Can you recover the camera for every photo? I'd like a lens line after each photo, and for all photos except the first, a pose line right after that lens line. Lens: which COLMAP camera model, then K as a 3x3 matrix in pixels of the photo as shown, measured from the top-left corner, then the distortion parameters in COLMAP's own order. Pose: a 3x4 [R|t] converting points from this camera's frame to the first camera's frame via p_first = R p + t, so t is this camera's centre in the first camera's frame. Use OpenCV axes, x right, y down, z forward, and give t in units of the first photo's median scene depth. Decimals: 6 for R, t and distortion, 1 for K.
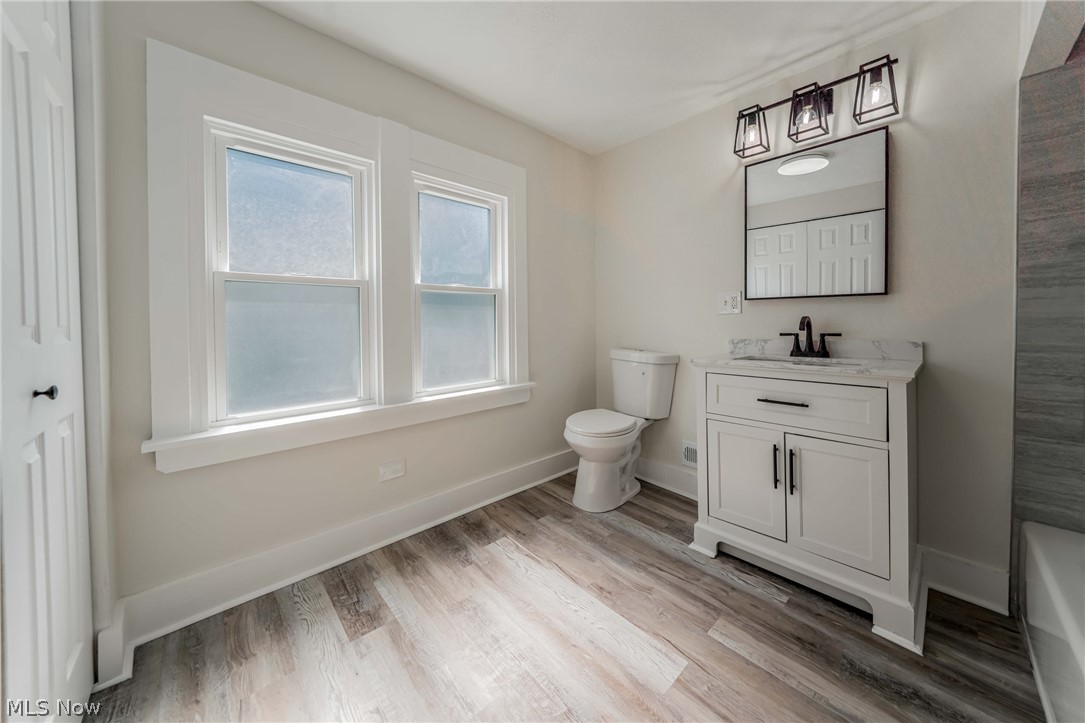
lens RADIAL K [[381.6, 0, 537.2], [0, 381.6, 343.4], [0, 0, 1]] dist [-0.013758, 0.000279]
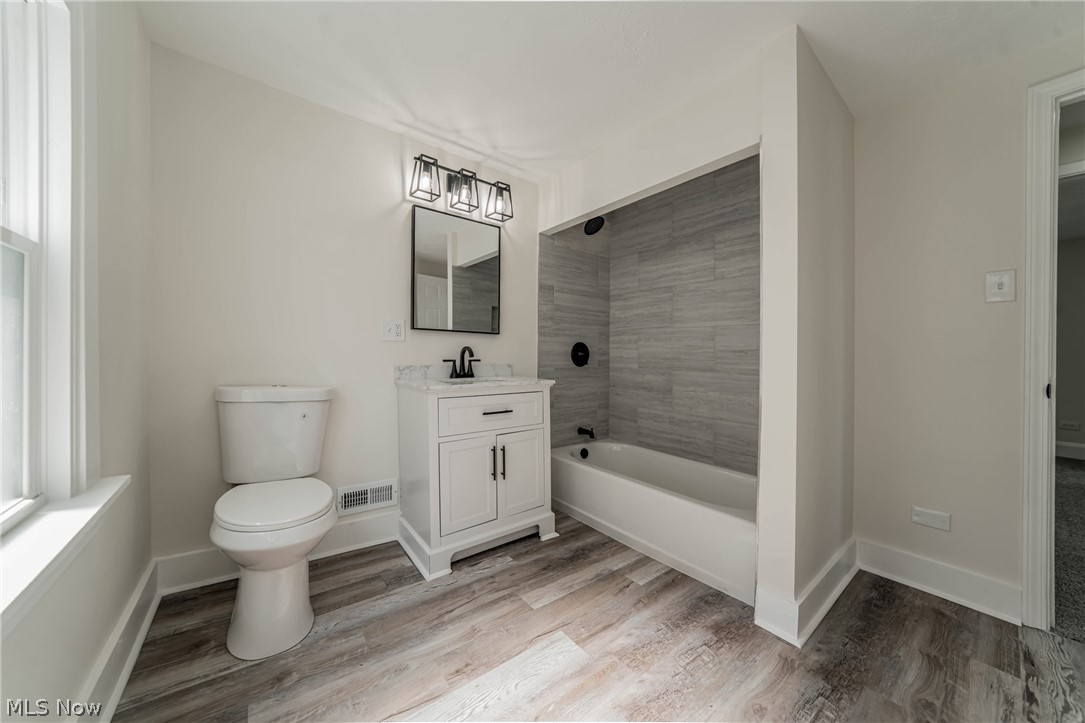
lens RADIAL K [[369.0, 0, 542.5], [0, 369.0, 361.5], [0, 0, 1]] dist [-0.010651, 0.000052]
pose [[0.067869, -0.011444, 0.997629, -0.569024], [0.034991, 0.999346, 0.009084, -0.024023], [-0.997080, 0.034291, 0.068225, 0.700087]]
